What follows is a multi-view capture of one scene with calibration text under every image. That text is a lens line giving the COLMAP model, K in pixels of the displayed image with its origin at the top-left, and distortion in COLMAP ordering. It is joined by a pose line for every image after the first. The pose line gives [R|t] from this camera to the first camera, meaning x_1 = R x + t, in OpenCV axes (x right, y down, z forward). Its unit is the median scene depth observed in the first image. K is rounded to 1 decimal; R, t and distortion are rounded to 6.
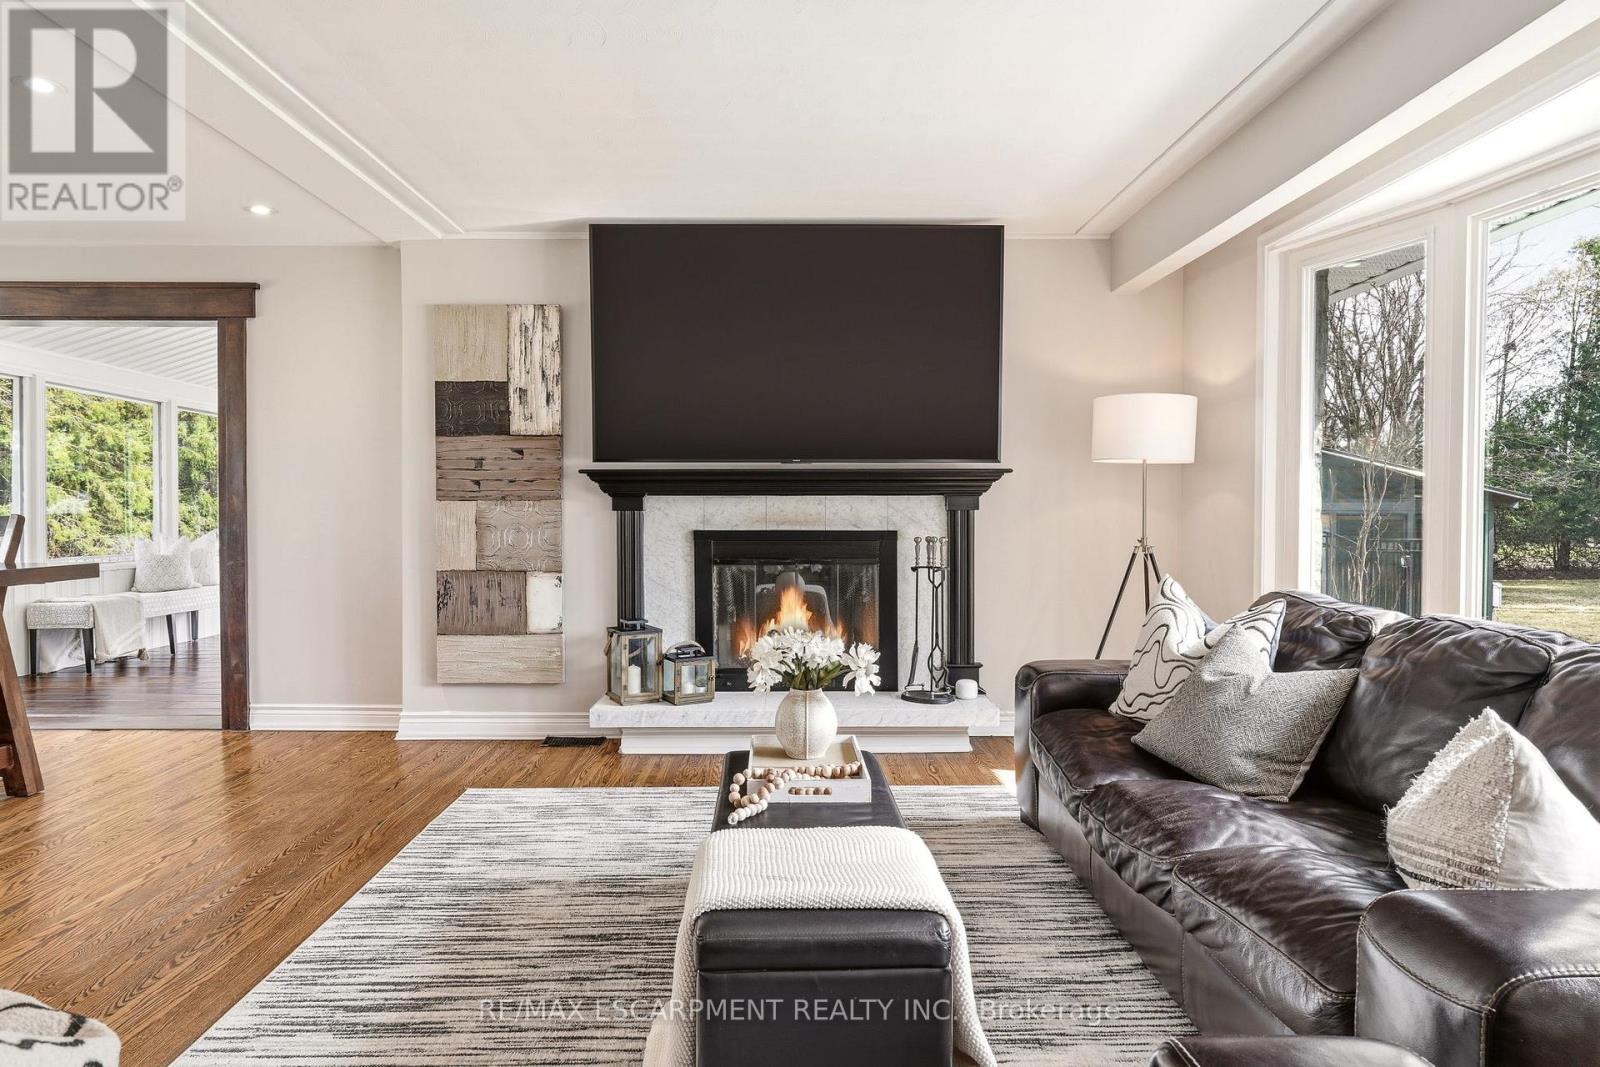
lens RADIAL K [[927.8, 0, 800.0], [0, 927.8, 533.5], [0, 0, 1]] dist [-0.006121, -0.000893]
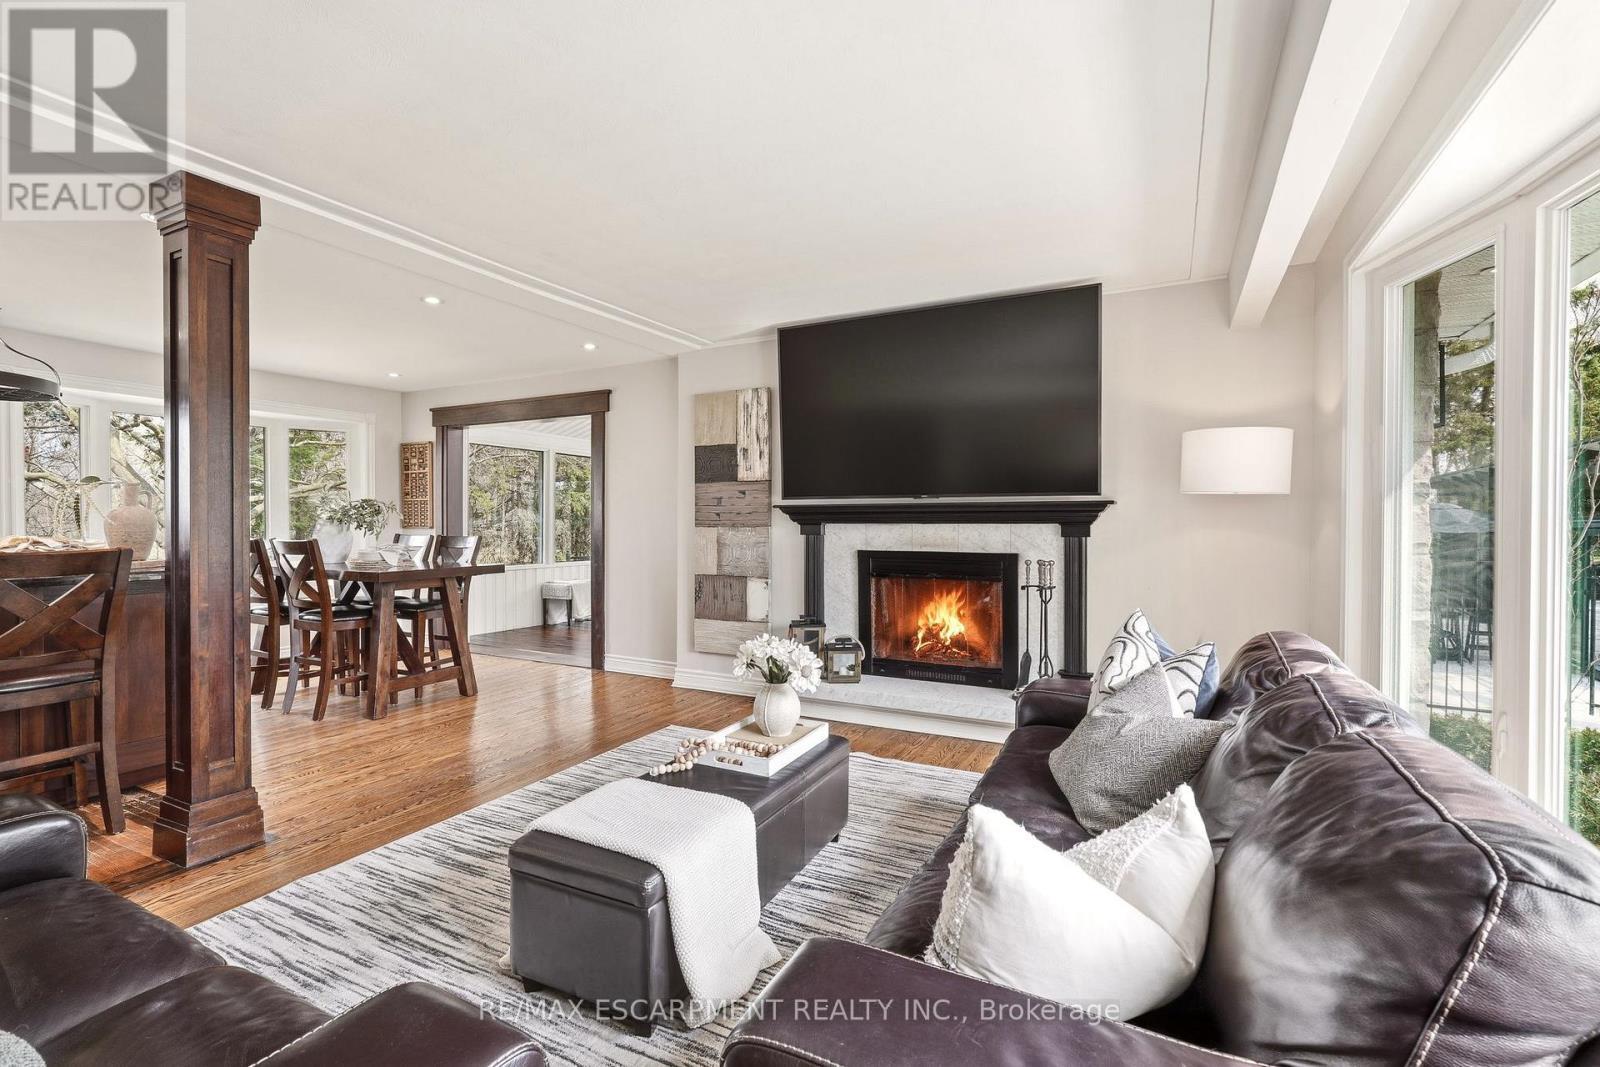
lens RADIAL K [[715.0, 0, 800.0], [0, 715.0, 533.5], [0, 0, 1]] dist [-0.007669, -0.000109]
pose [[0.883642, 0.008294, -0.468090, 0.288474], [-0.012337, 0.999908, -0.005572, -0.020774], [0.468001, 0.010698, 0.883663, 0.073274]]
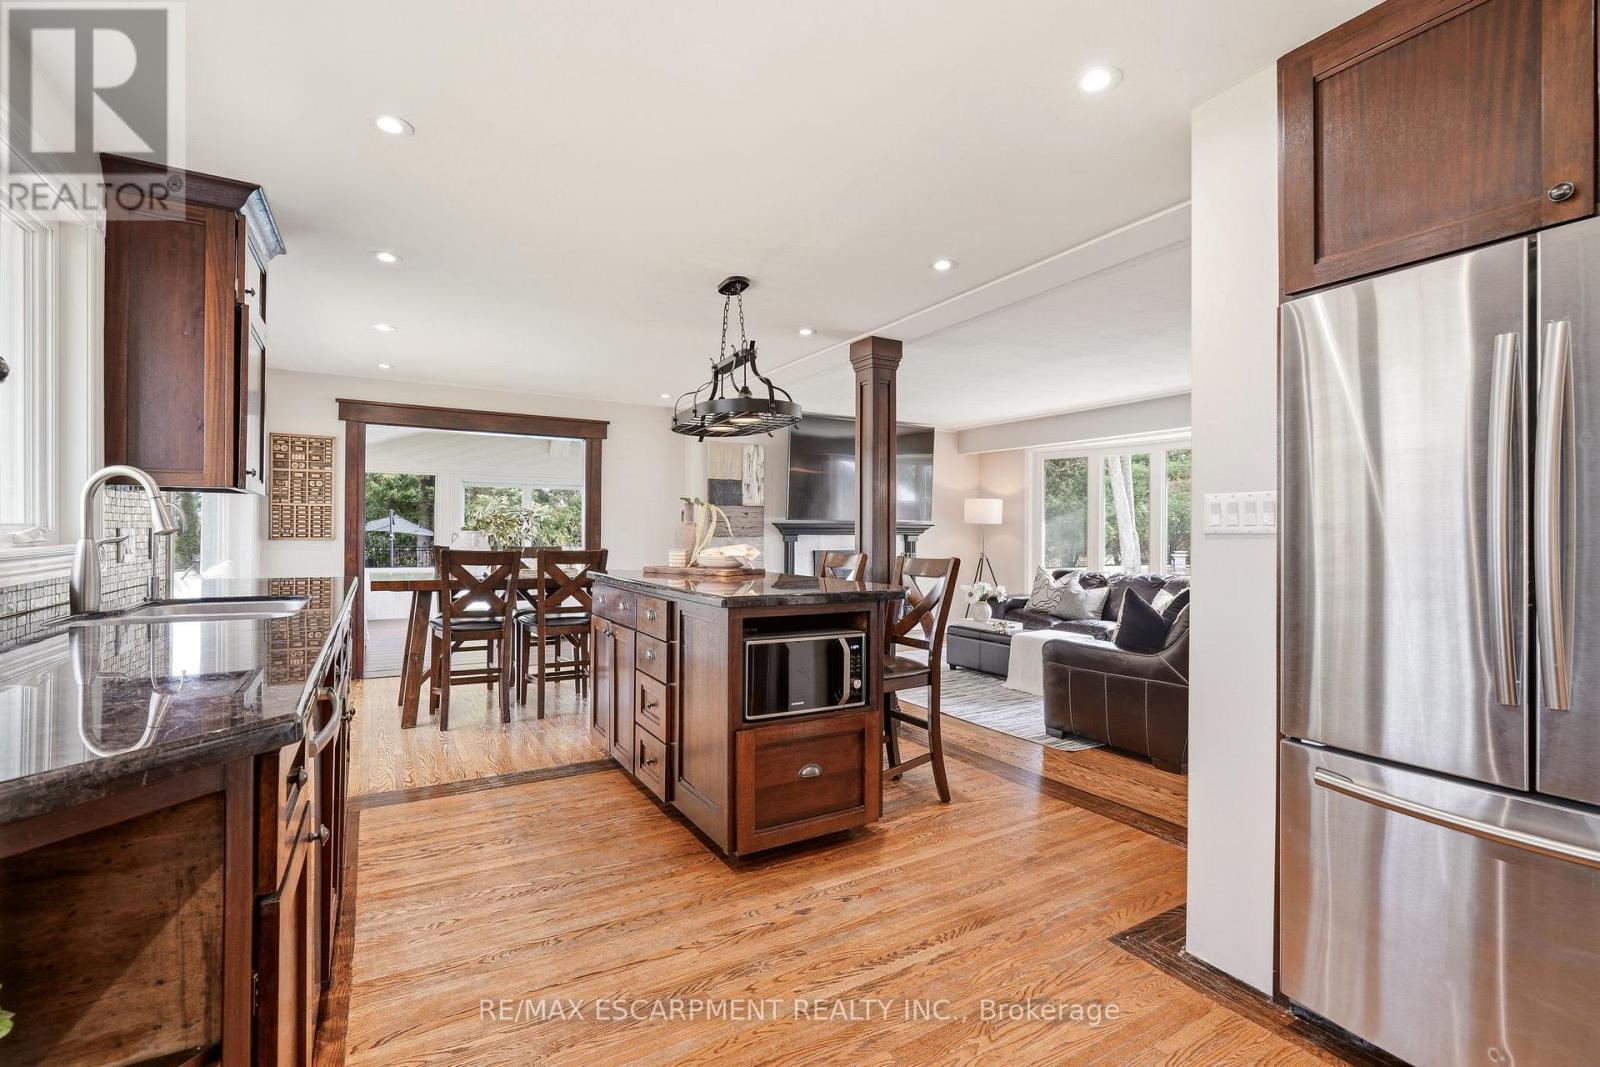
lens RADIAL K [[715.0, 0, 800.0], [0, 715.0, 533.5], [0, 0, 1]] dist [-0.007669, -0.000109]
pose [[0.865581, 0.001327, 0.500766, -1.006480], [0.006605, 0.999879, -0.014065, -0.020772], [-0.500725, 0.015482, 0.865468, -0.455048]]
